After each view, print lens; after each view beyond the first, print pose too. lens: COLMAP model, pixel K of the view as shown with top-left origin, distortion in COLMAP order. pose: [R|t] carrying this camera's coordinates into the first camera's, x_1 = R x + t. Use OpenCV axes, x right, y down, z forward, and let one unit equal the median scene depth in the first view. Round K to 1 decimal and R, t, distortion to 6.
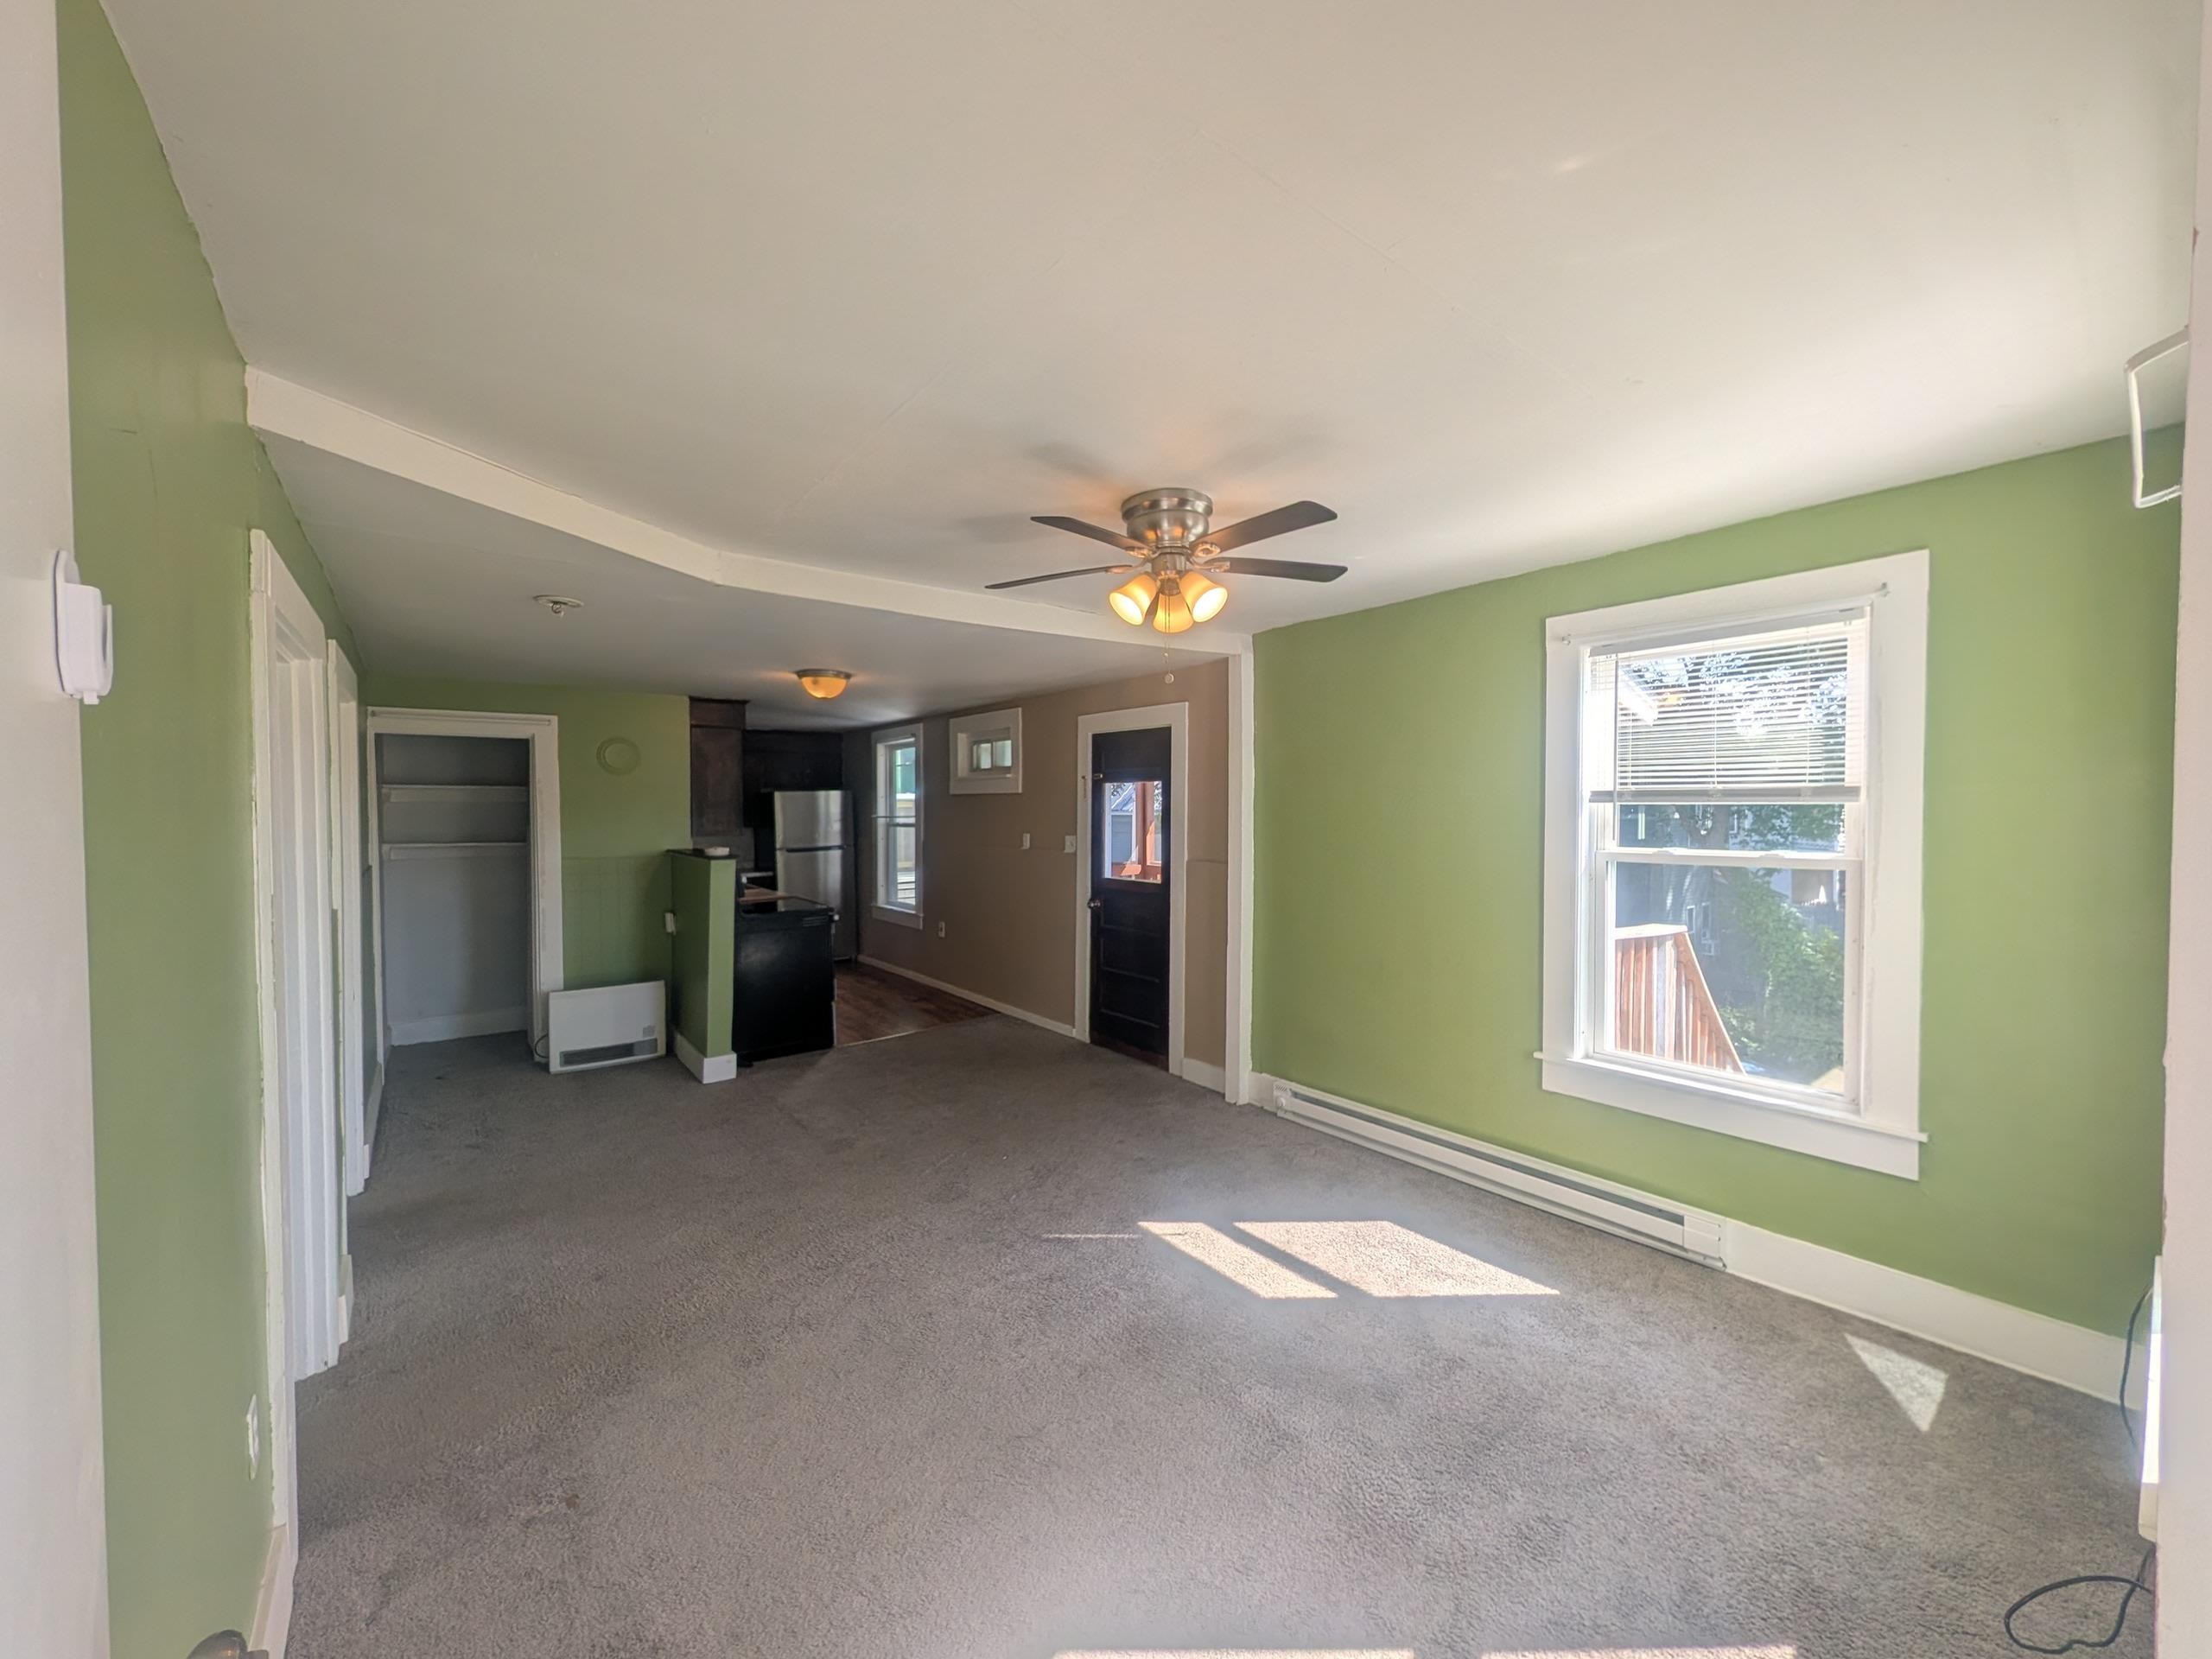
lens RADIAL K [[849.4, 0, 1098.3], [0, 849.4, 830.0], [0, 0, 1]] dist [0.005071, 0.000256]
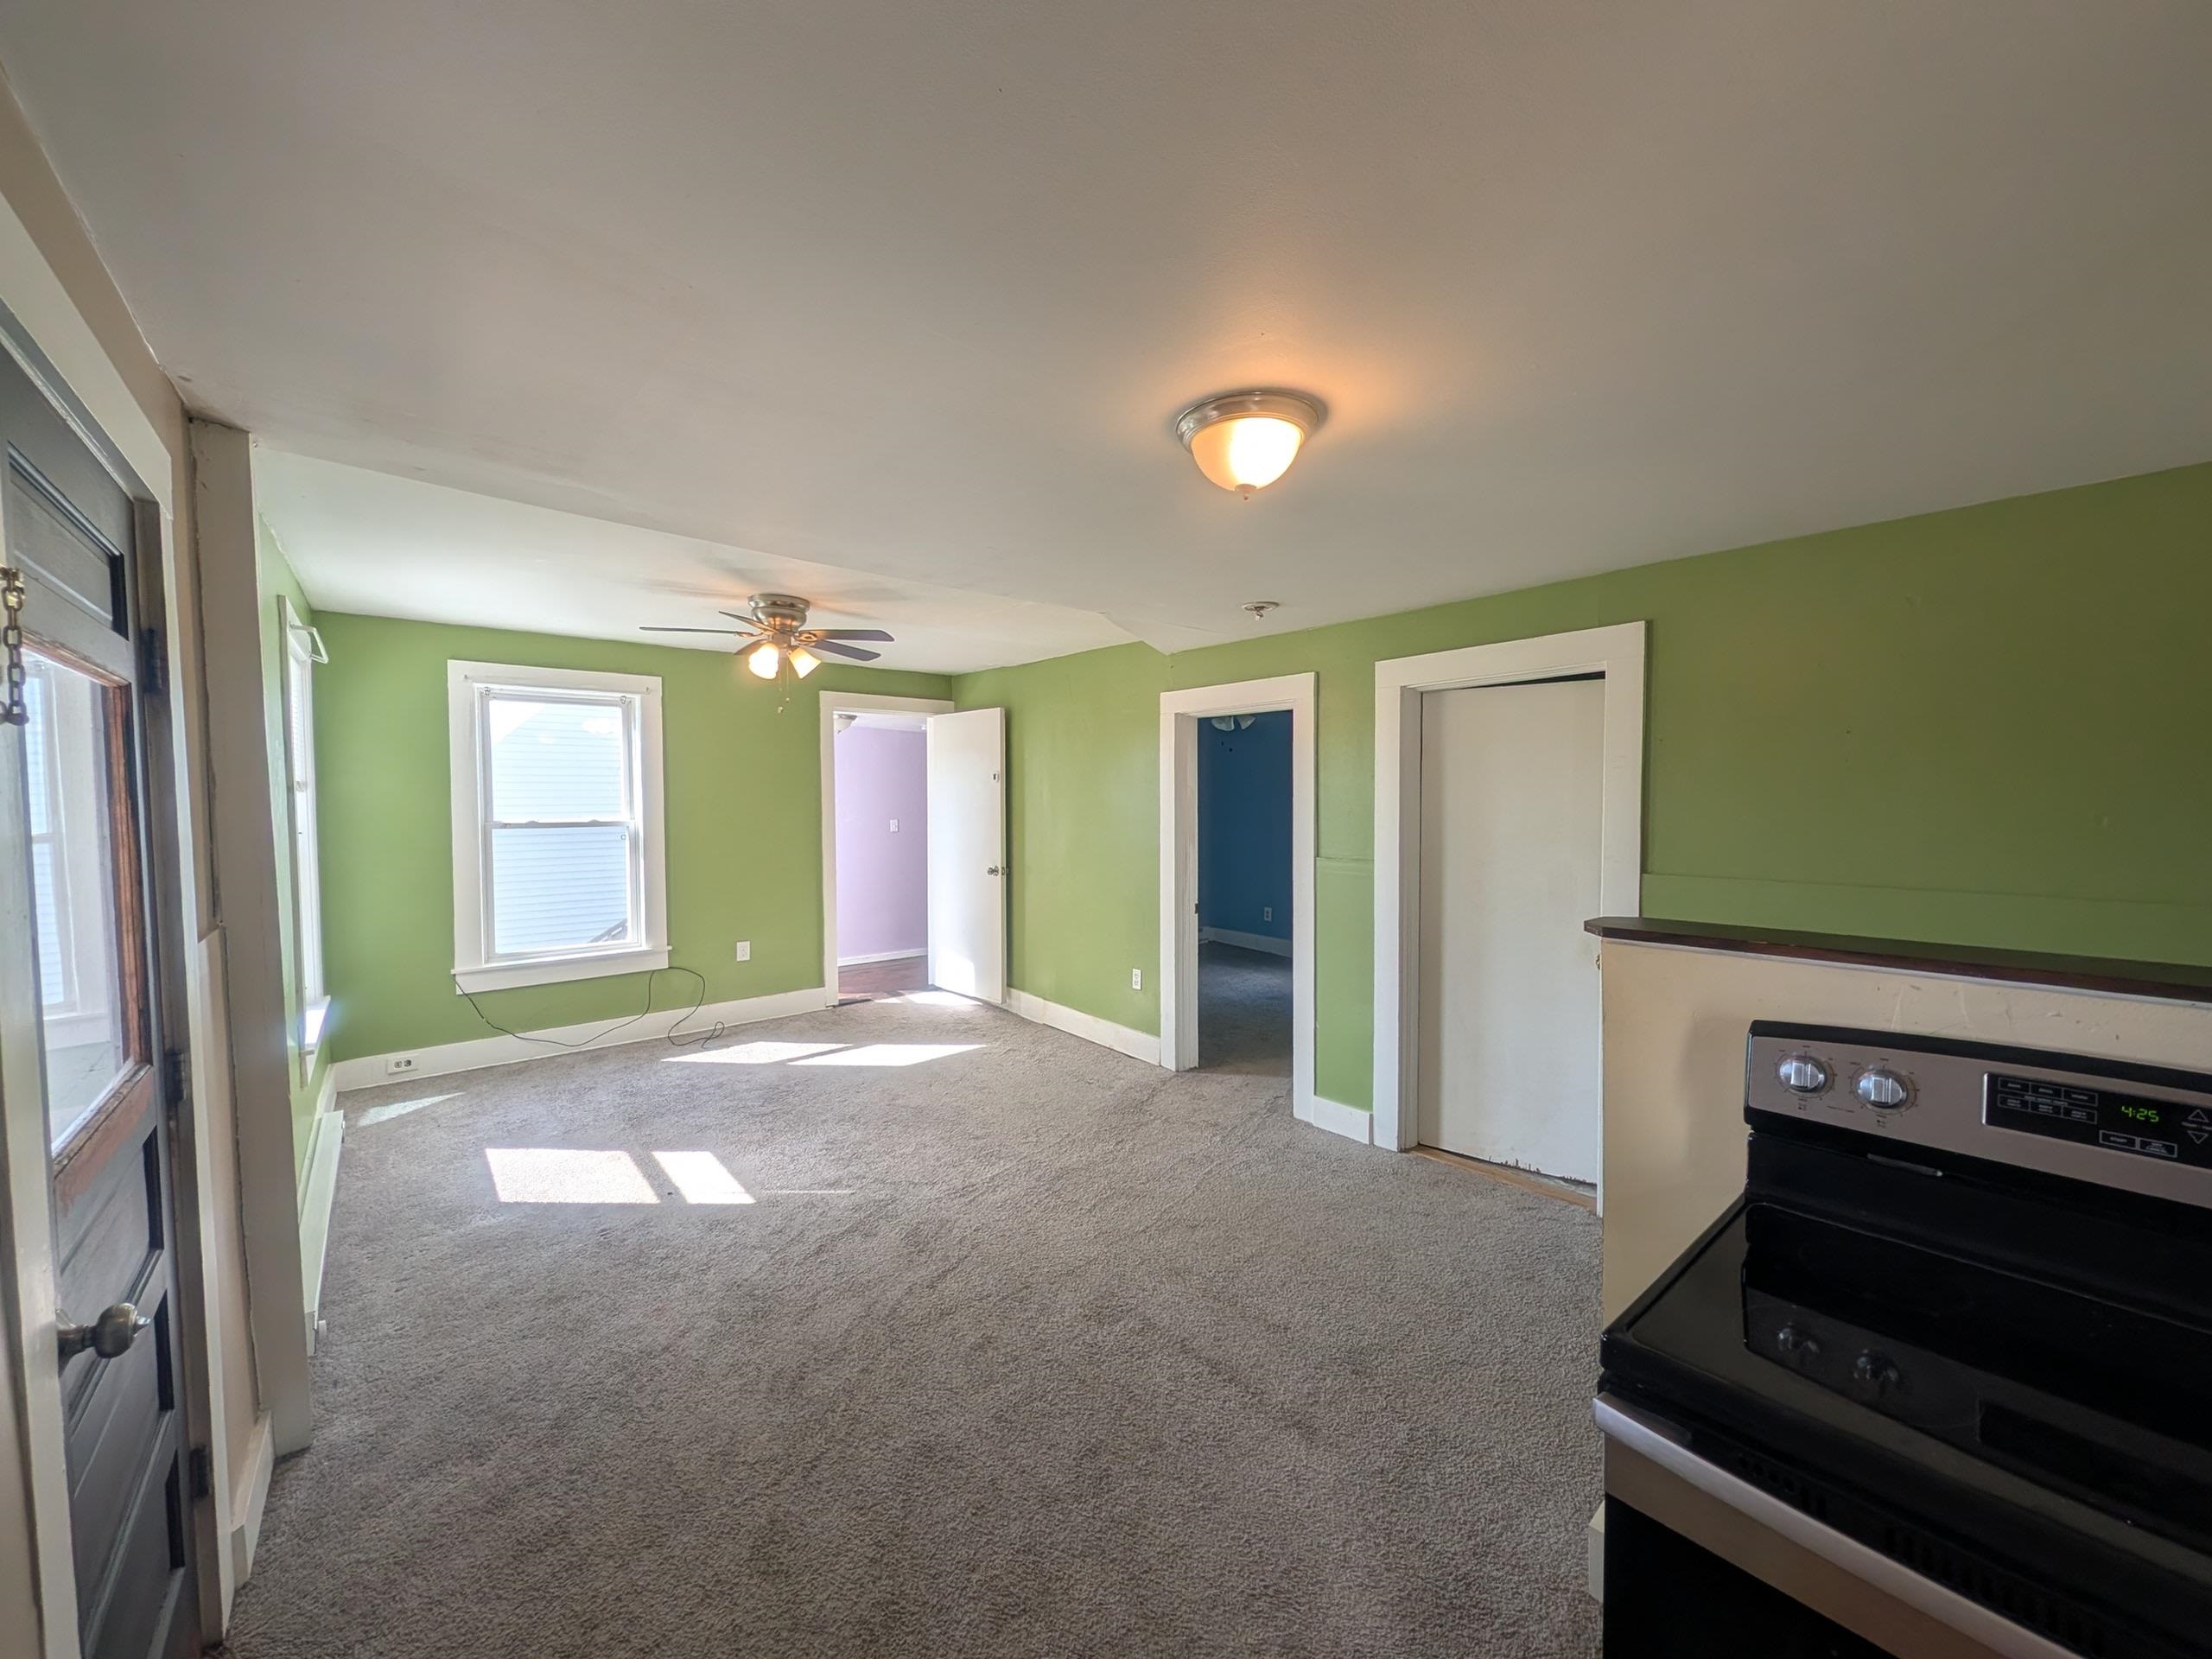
lens RADIAL K [[849.4, 0, 1098.3], [0, 849.4, 830.0], [0, 0, 1]] dist [0.005071, 0.000256]
pose [[-0.999660, 0.009732, -0.024199, -0.356042], [0.008155, 0.997888, 0.064445, -0.040480], [0.024775, 0.064225, -0.997628, 1.997804]]
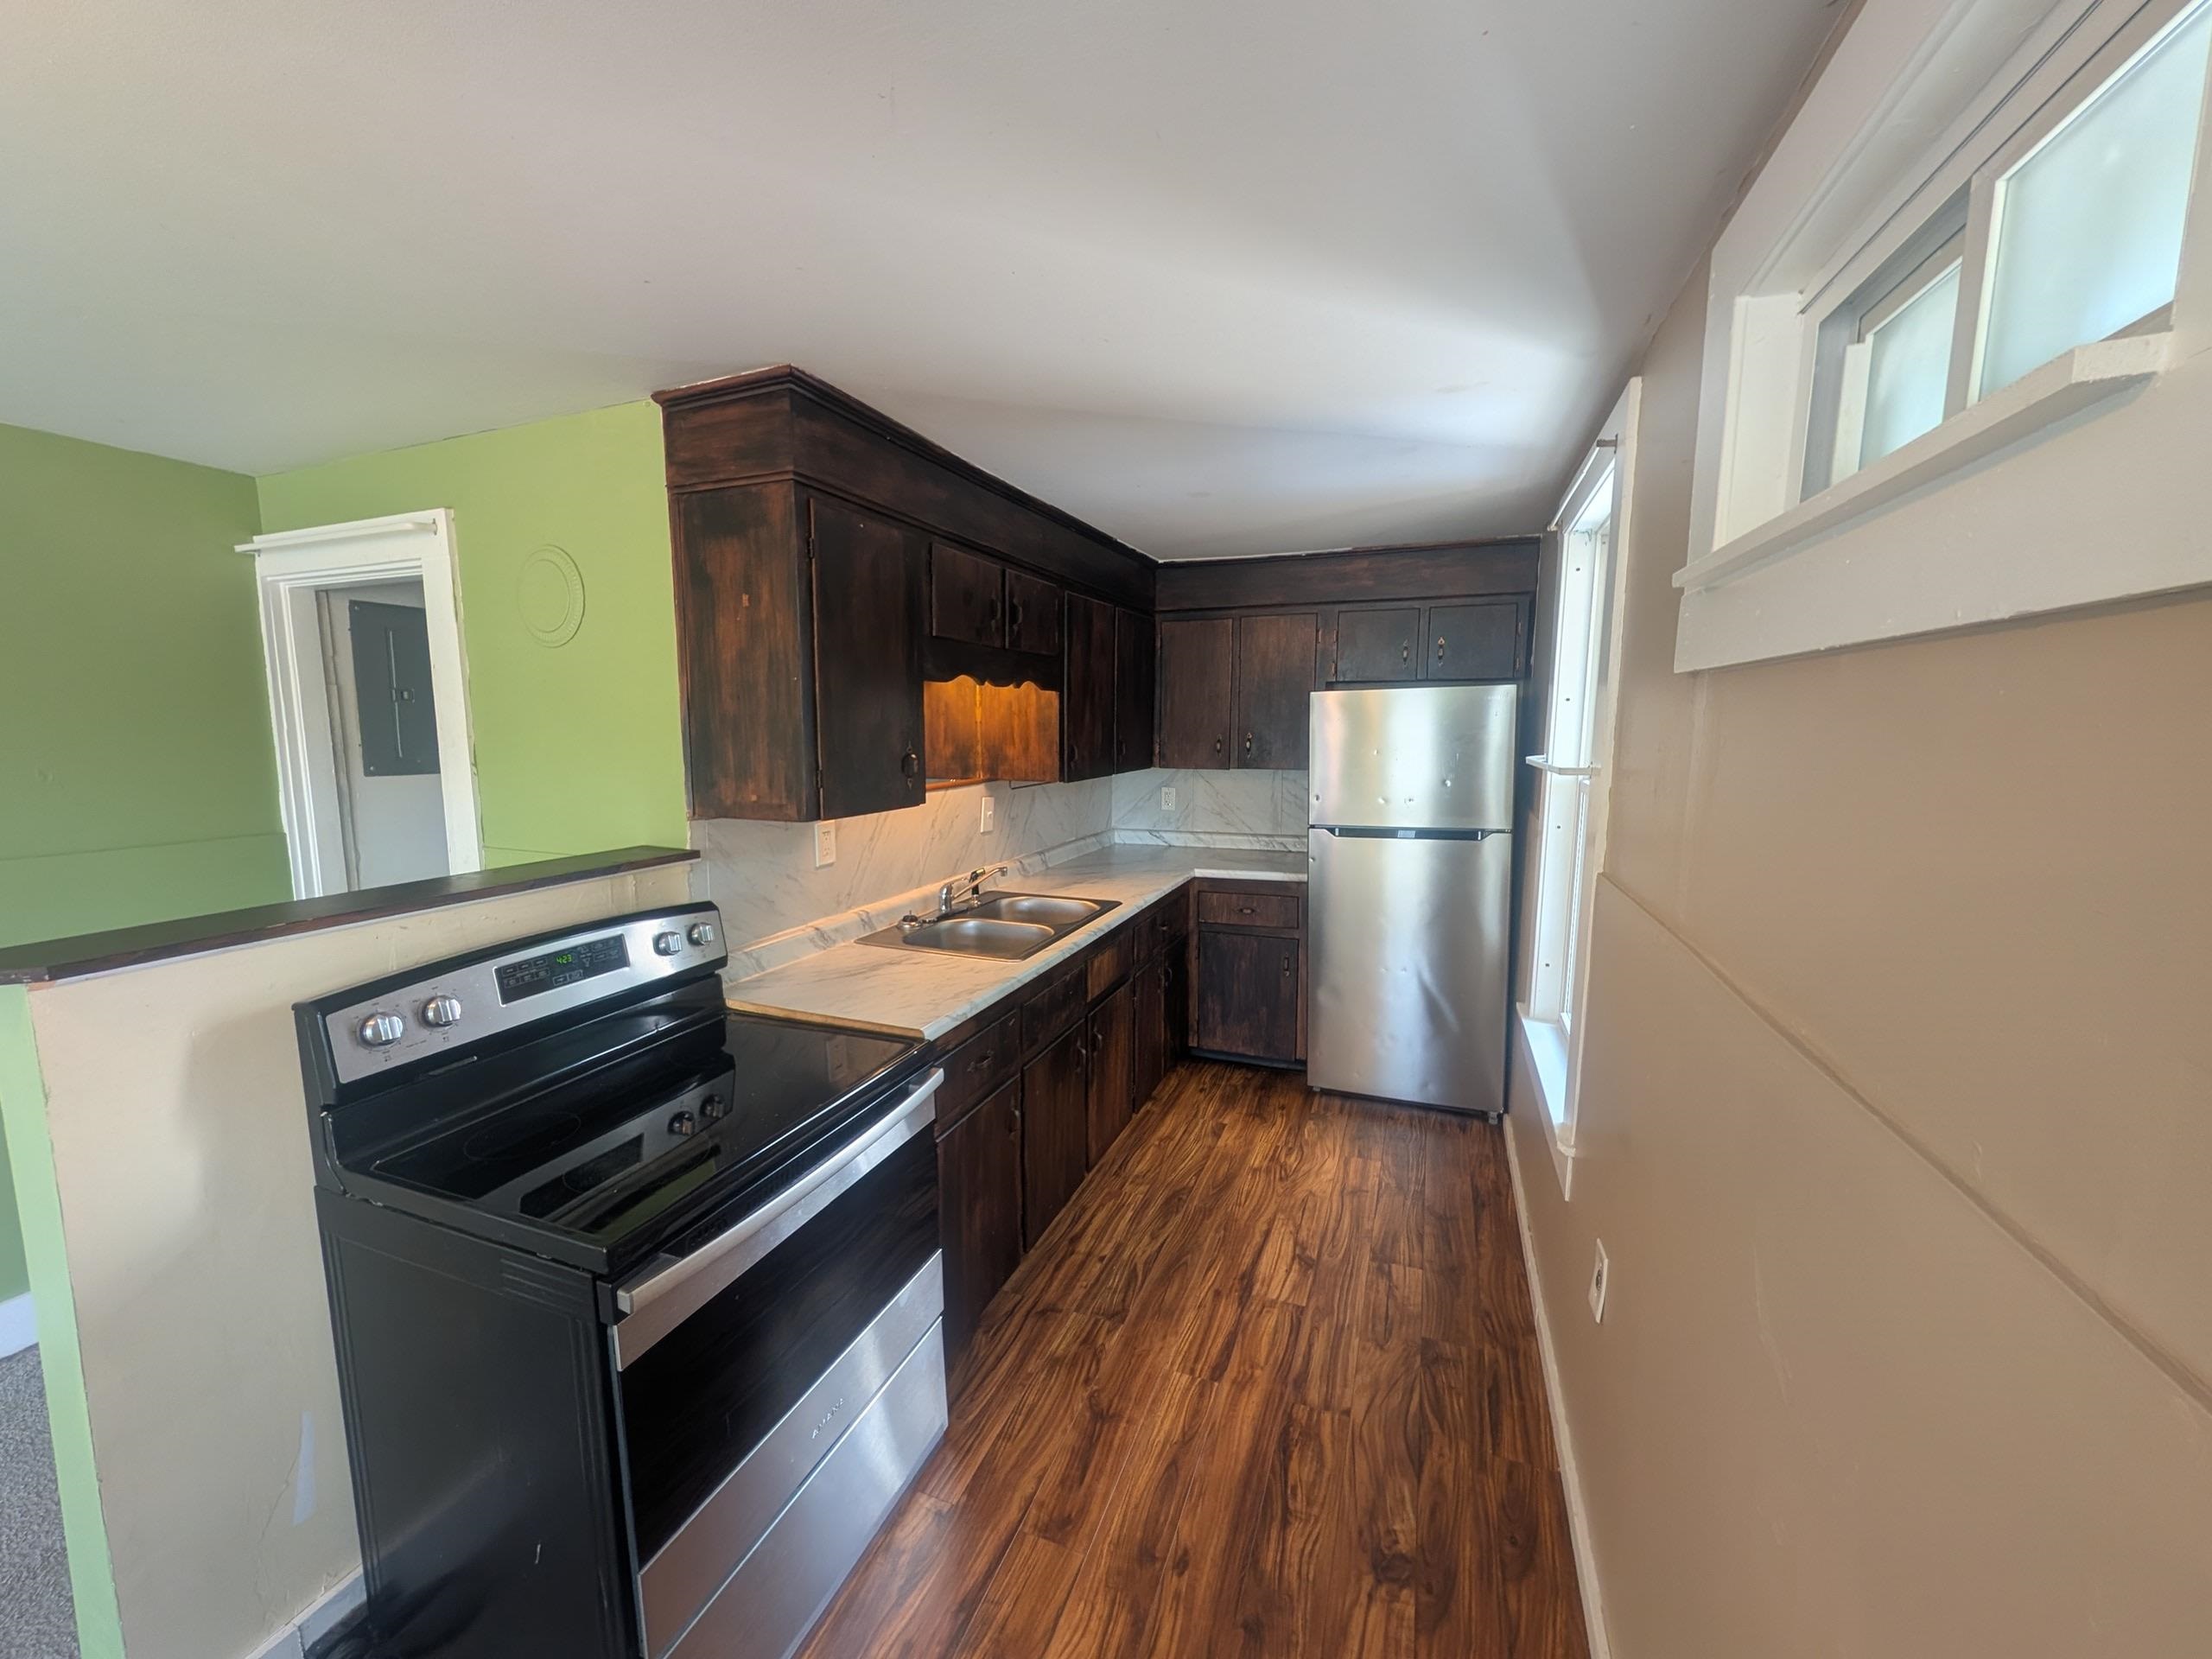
lens RADIAL K [[849.4, 0, 1098.3], [0, 849.4, 830.0], [0, 0, 1]] dist [0.005071, 0.000256]
pose [[0.504378, 0.113588, -0.855979, -0.159047], [-0.024962, 0.992814, 0.117037, -0.056071], [0.863122, -0.037664, 0.503589, 1.714028]]
